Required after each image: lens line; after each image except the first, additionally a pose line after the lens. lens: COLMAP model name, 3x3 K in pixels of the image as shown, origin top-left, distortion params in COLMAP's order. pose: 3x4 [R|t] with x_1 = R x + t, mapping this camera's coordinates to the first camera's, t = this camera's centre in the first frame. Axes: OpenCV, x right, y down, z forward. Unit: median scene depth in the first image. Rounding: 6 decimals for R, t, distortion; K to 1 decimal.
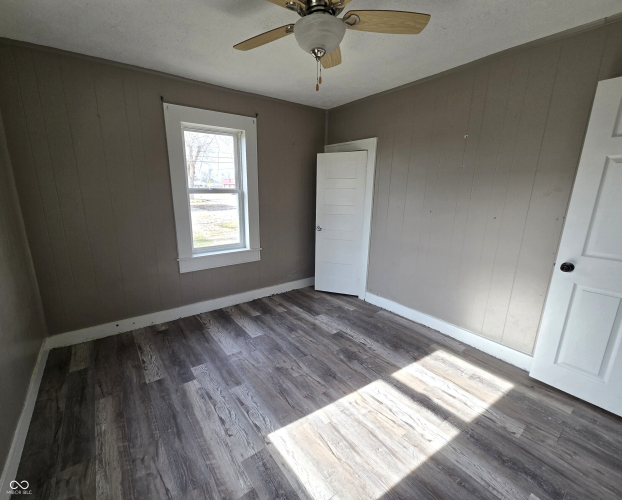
lens RADIAL K [[262.5, 0, 311.0], [0, 262.5, 250.0], [0, 0, 1]] dist [0.000324, 0.000126]
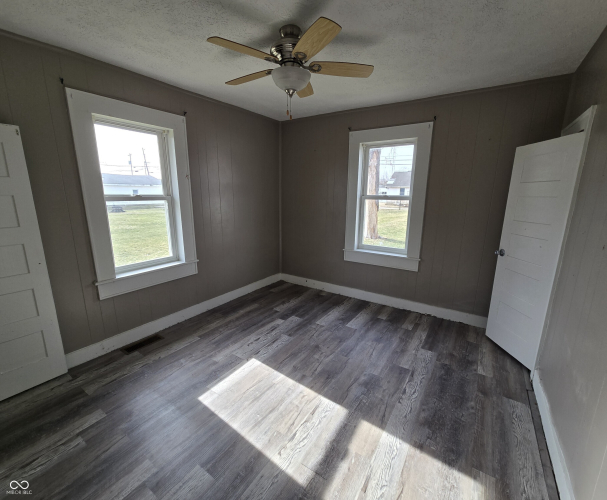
lens RADIAL K [[271.4, 0, 303.5], [0, 271.4, 250.0], [0, 0, 1]] dist [0.000699, 0.000748]
pose [[0.360971, 0.190227, -0.912970, 0.737432], [-0.222209, 0.968323, 0.113903, -0.076820], [0.905717, 0.161755, 0.391807, 0.334394]]
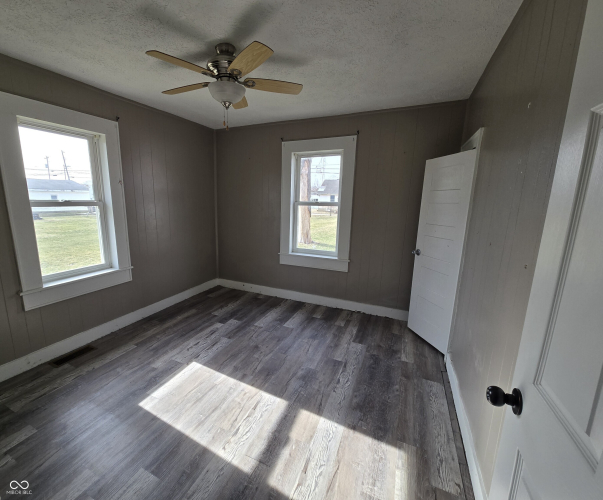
lens RADIAL K [[270.8, 0, 273.7], [0, 270.8, 247.7], [0, 0, 1]] dist [0.000673, -0.000047]
pose [[0.479710, 0.153635, -0.863872, 0.775977], [-0.212121, 0.975653, 0.055723, -0.068914], [0.851401, 0.156515, 0.500620, 0.308954]]
